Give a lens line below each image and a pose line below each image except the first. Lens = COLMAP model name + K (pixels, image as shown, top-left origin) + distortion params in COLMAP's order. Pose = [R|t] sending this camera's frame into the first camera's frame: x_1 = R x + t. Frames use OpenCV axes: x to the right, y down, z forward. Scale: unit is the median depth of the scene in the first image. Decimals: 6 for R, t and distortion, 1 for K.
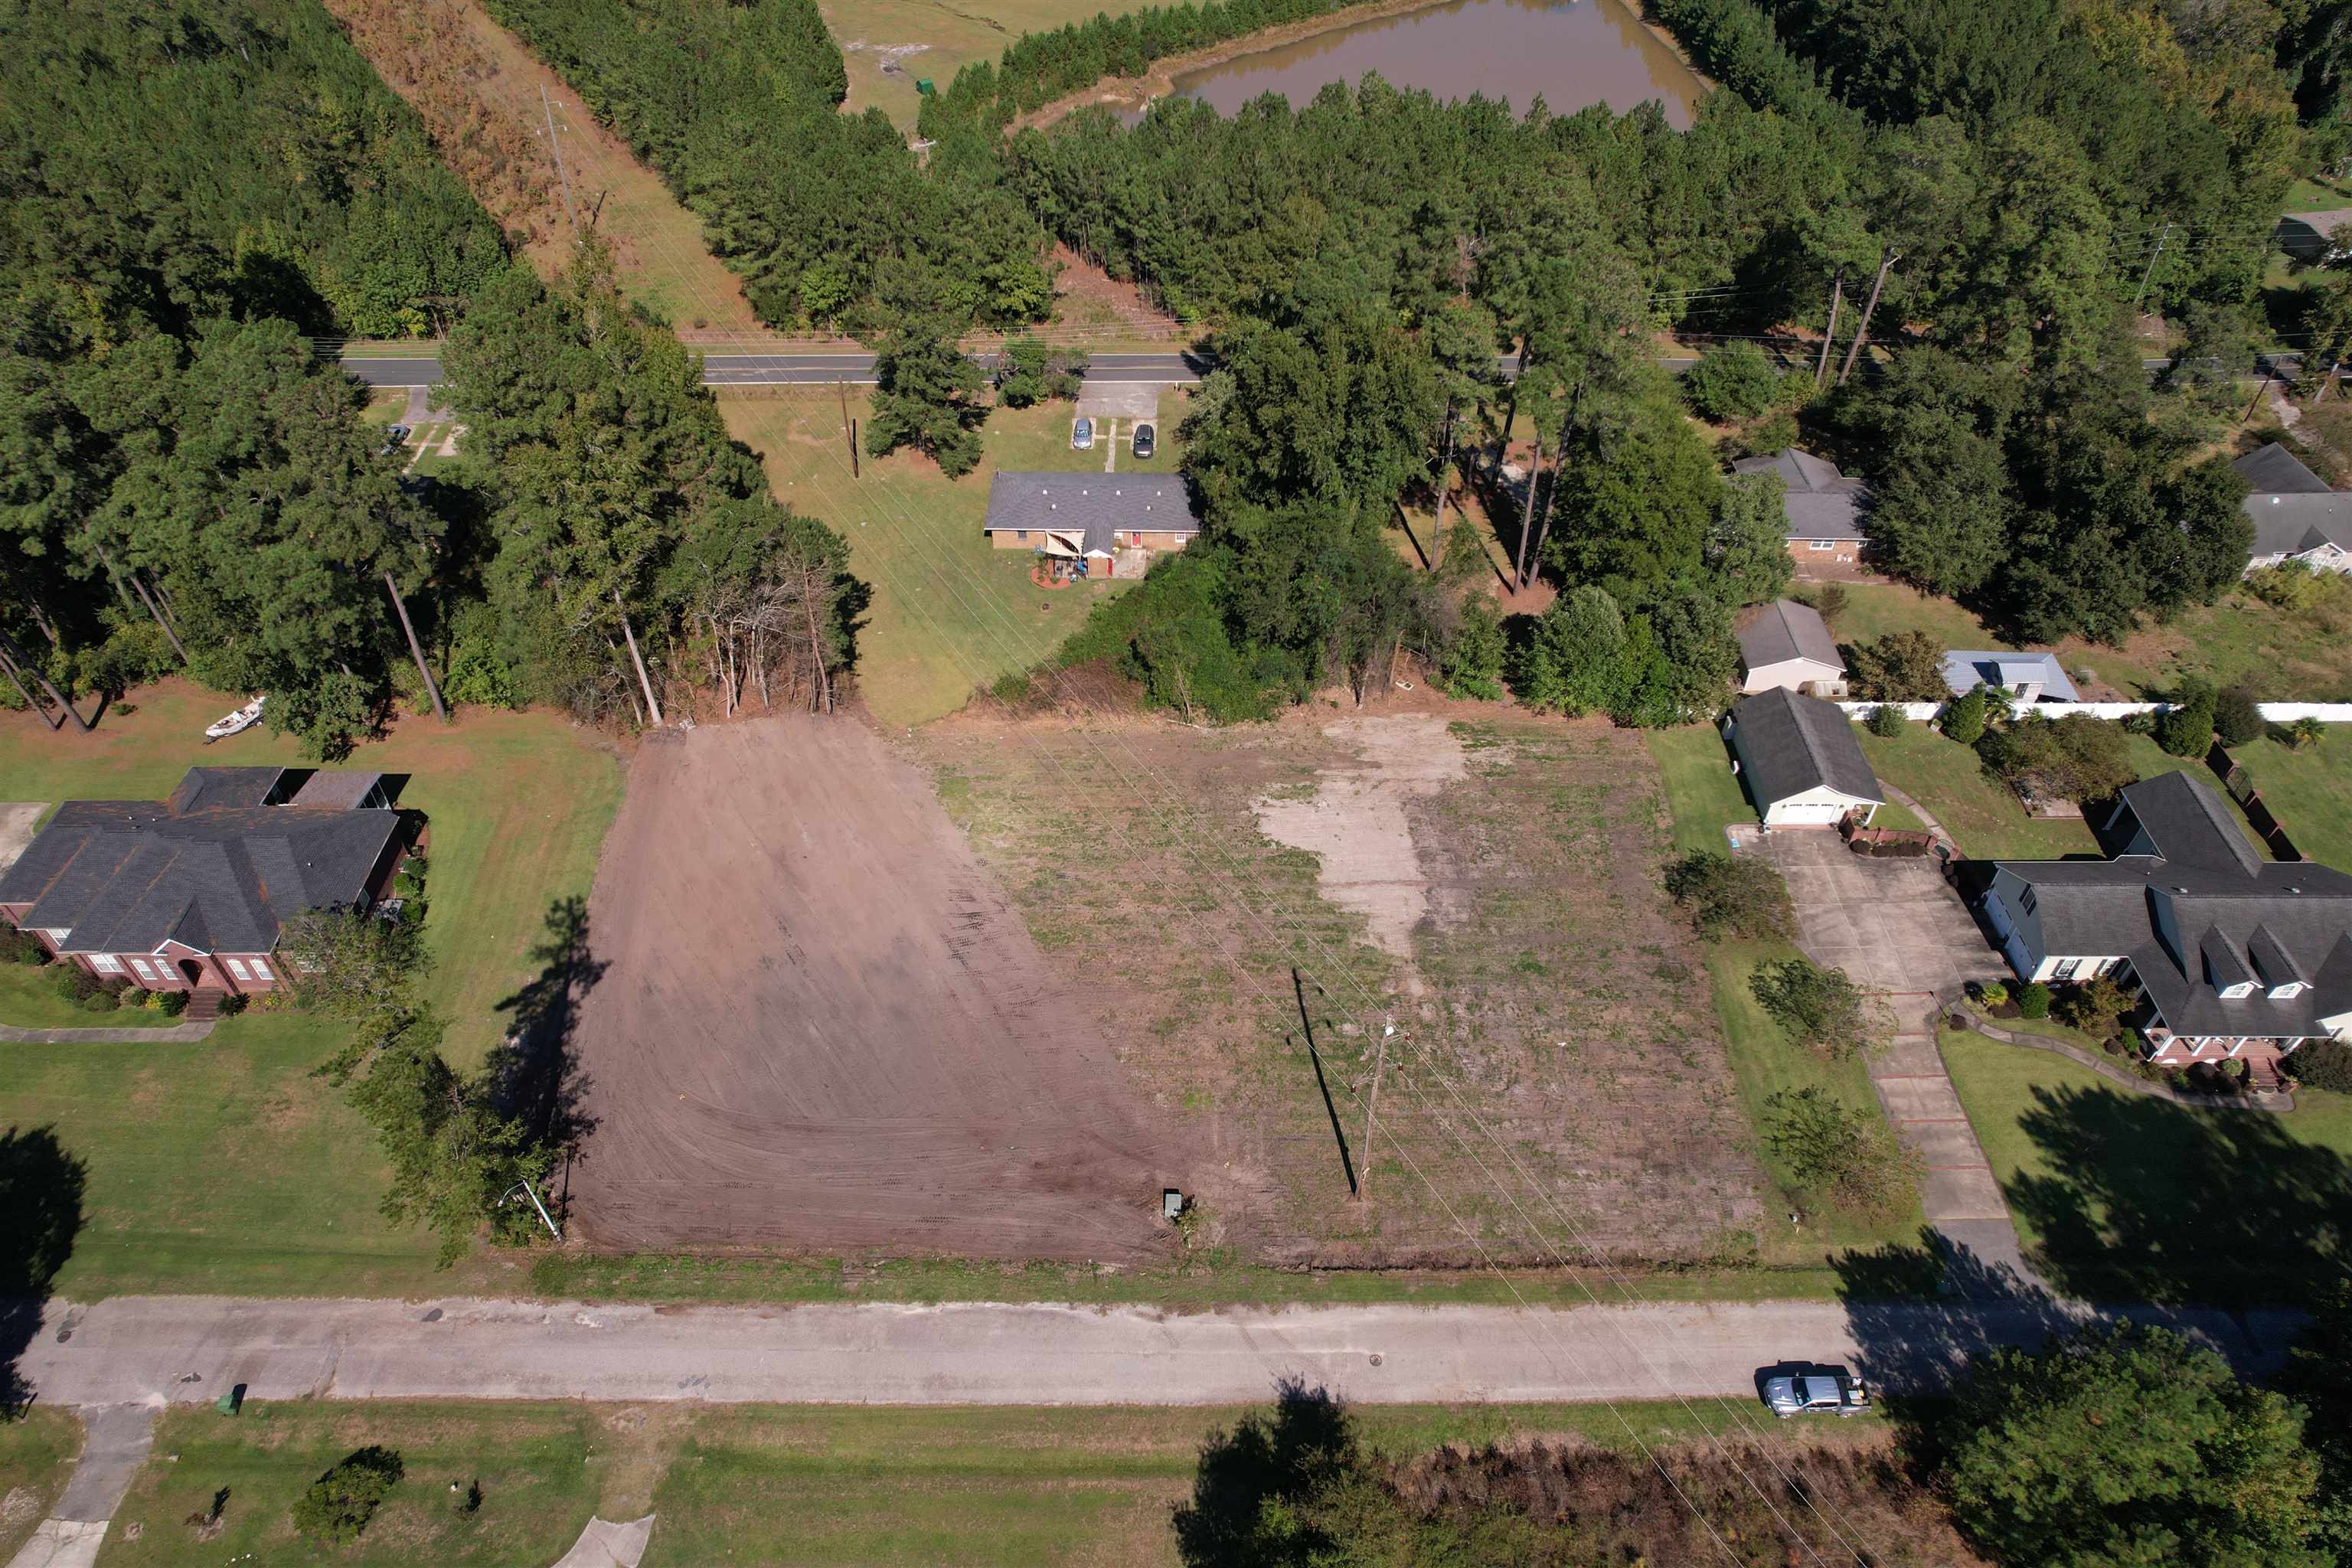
lens RADIAL K [[1499.2, 0, 1177.6], [0, 1499.2, 780.2], [0, 0, 1]] dist [-0.075291, 0.067496]
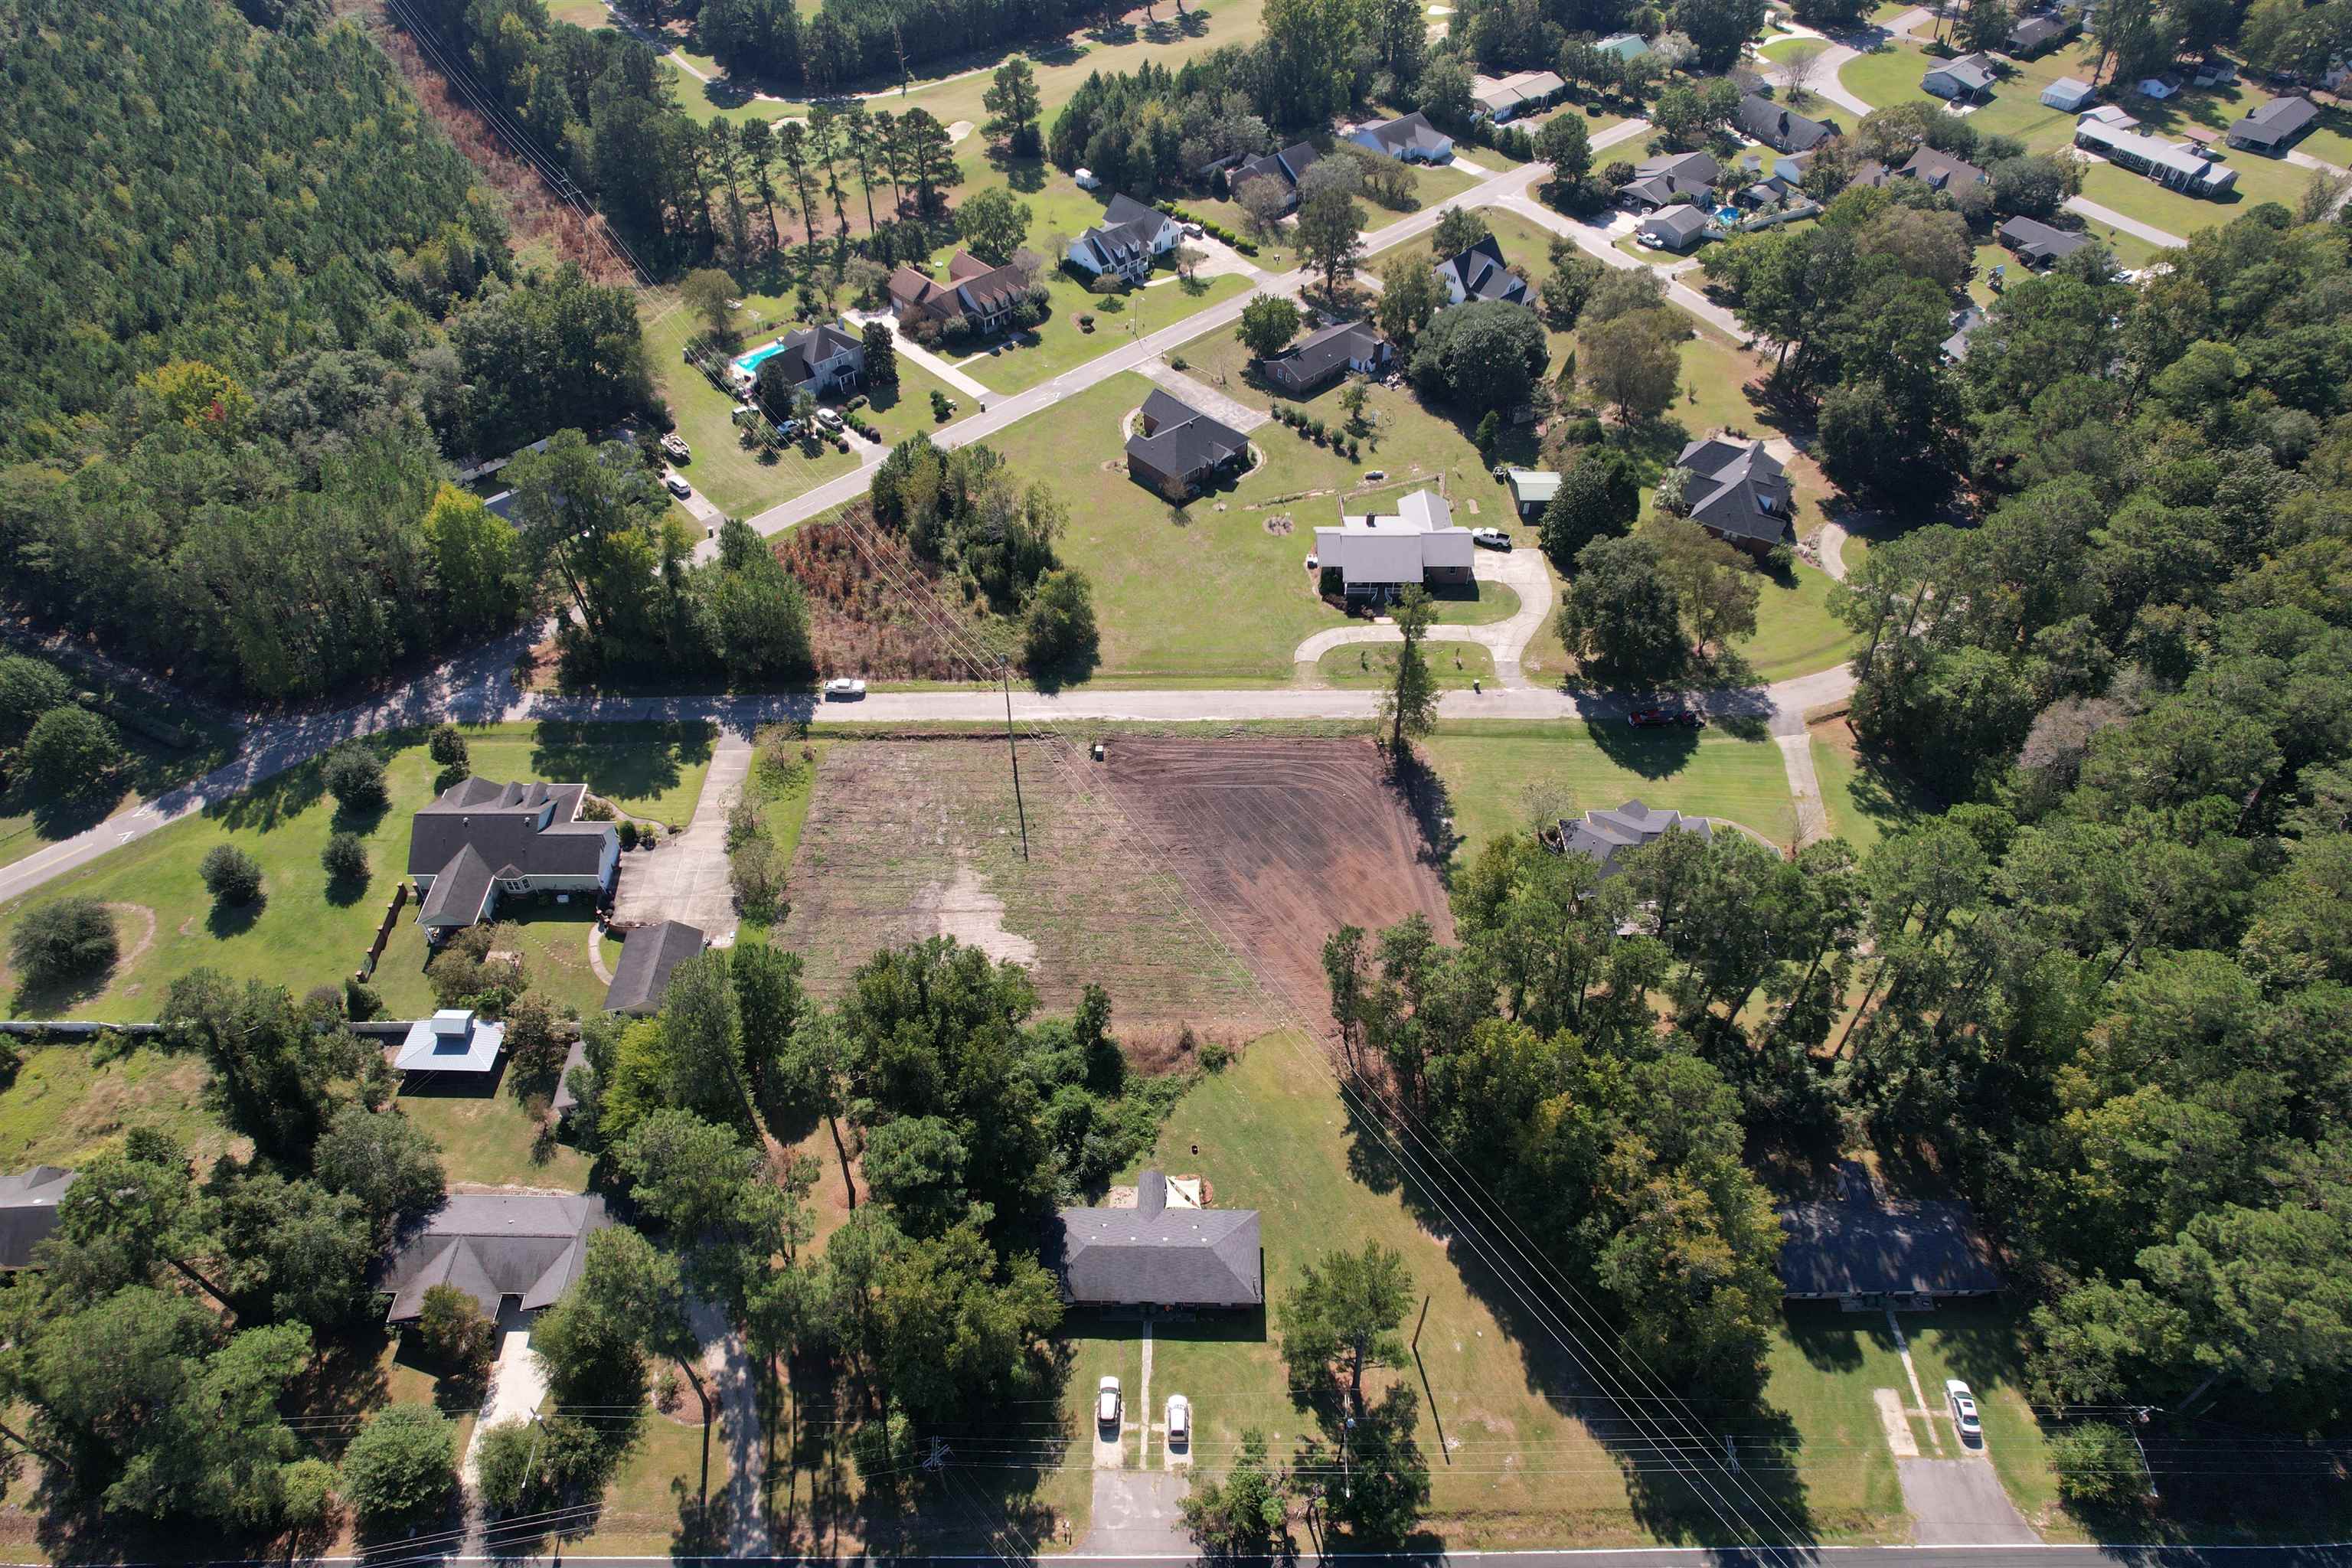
lens RADIAL K [[1499.2, 0, 1177.2], [0, 1499.2, 782.5], [0, 0, 1]] dist [-0.075291, 0.067496]
pose [[-0.999913, 0.003173, -0.012788, -0.078288], [-0.012730, 0.017767, 0.999761, -1.665640], [0.003400, 0.999837, -0.017725, 0.948107]]
